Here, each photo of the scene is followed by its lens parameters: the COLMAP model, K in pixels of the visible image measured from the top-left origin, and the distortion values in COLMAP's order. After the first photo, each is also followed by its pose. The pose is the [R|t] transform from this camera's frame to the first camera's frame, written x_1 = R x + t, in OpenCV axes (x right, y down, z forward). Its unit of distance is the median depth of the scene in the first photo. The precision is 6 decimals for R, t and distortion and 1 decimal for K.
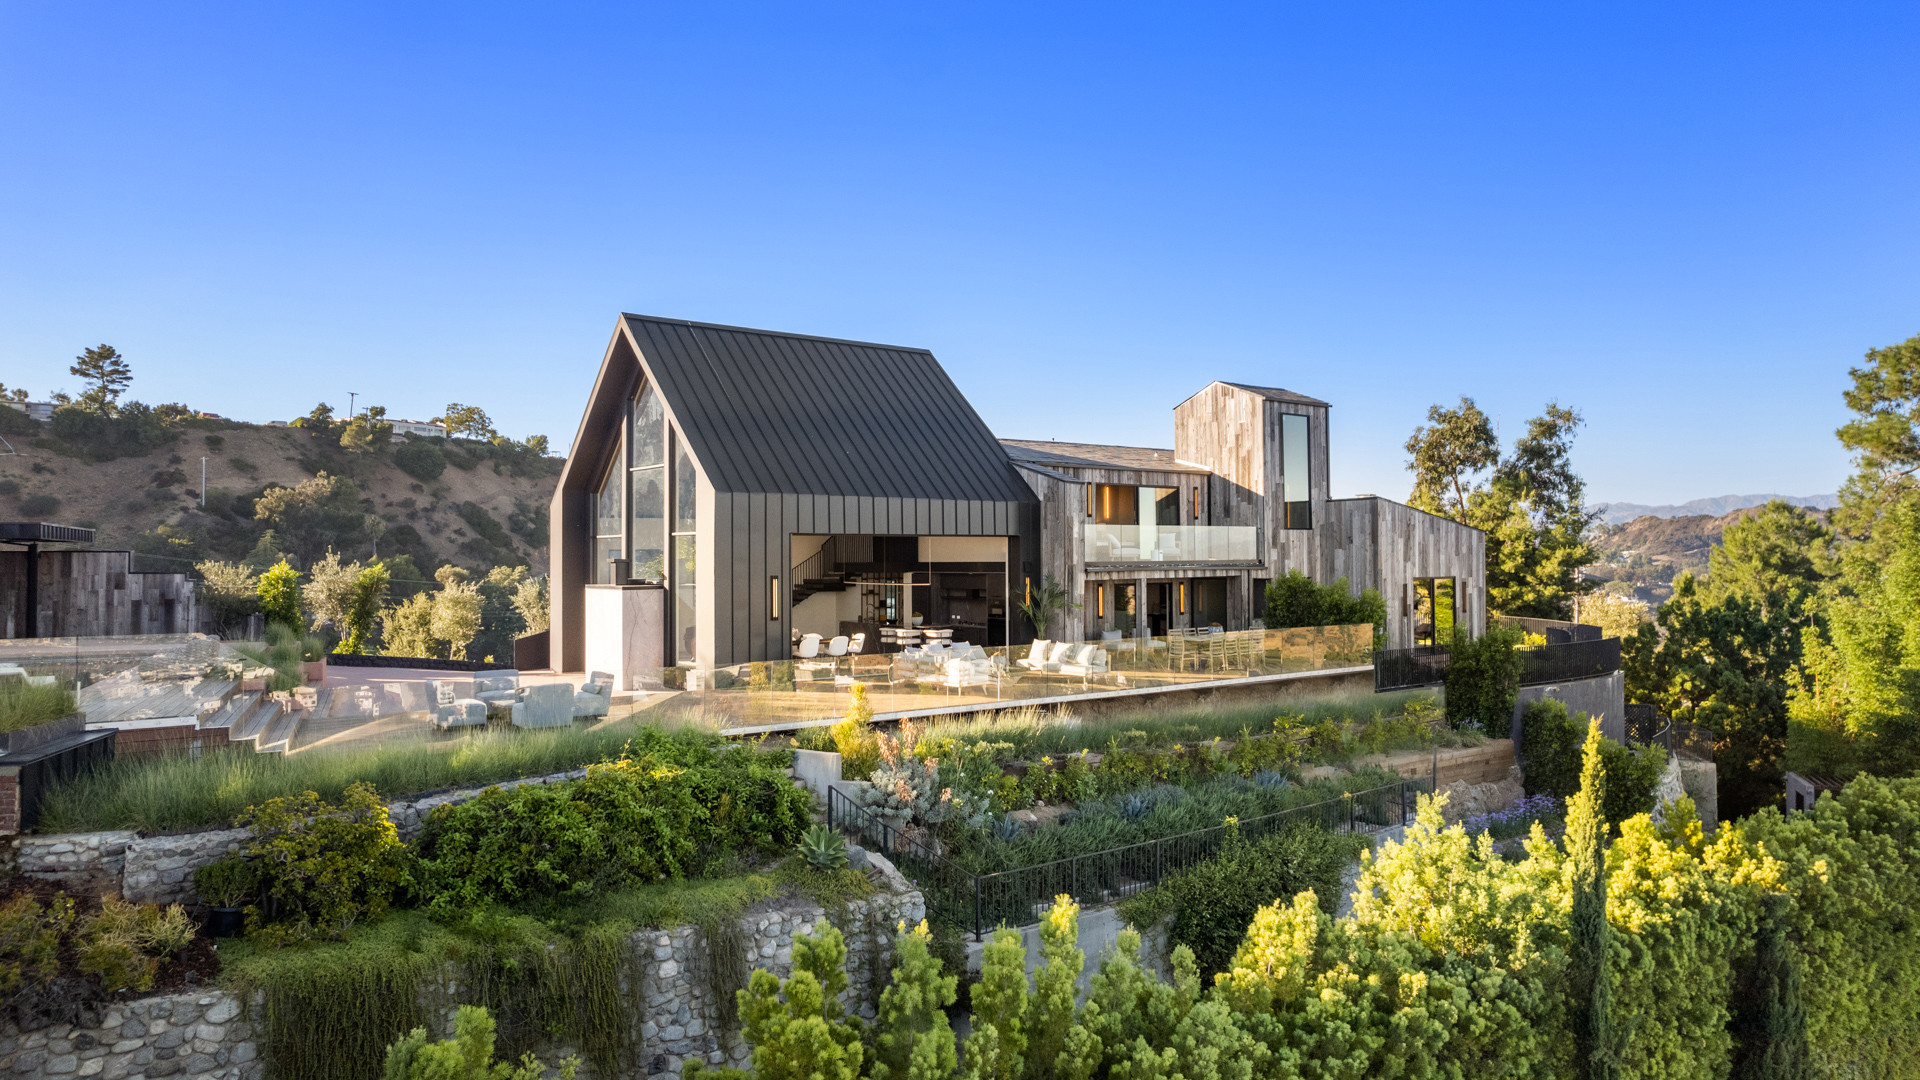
lens RADIAL K [[1099.4, 0, 960.0], [0, 1099.4, 540.0], [0, 0, 1]] dist [0.003087, 0.001067]
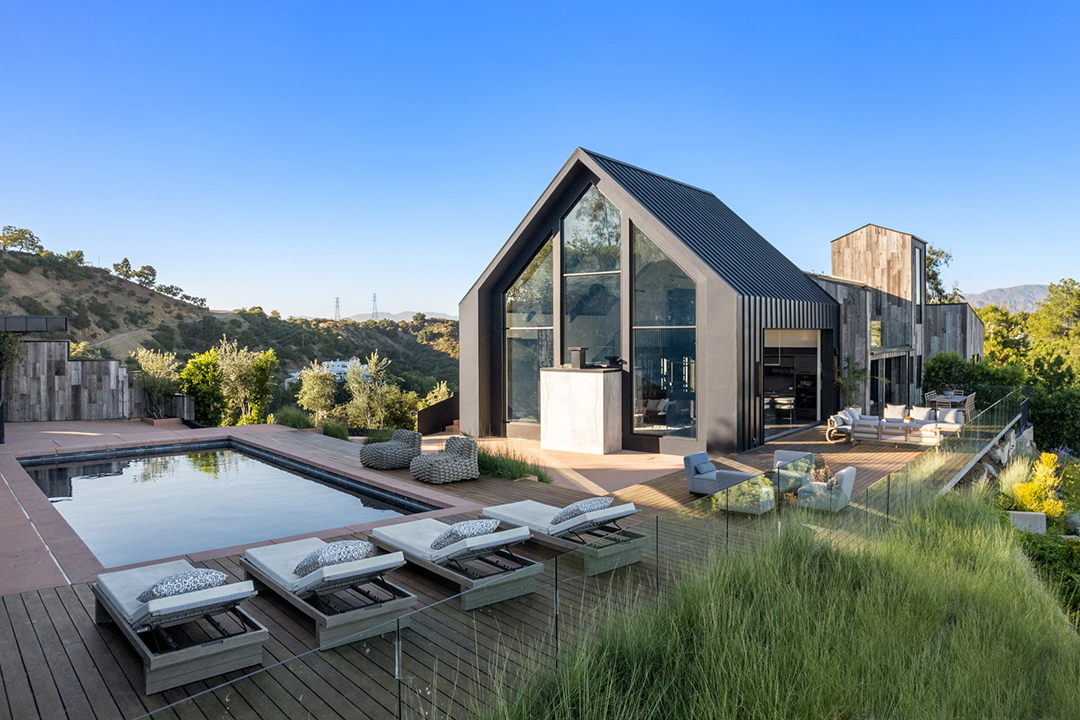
lens RADIAL K [[671.3, 0, 539.8], [0, 671.3, 339.8], [0, 0, 1]] dist [-0.001143, 0.000284]
pose [[0.971455, -0.002291, 0.237213, -0.432648], [-0.003103, 0.999745, 0.022362, -0.006565], [-0.237204, -0.022459, 0.971200, 0.227069]]
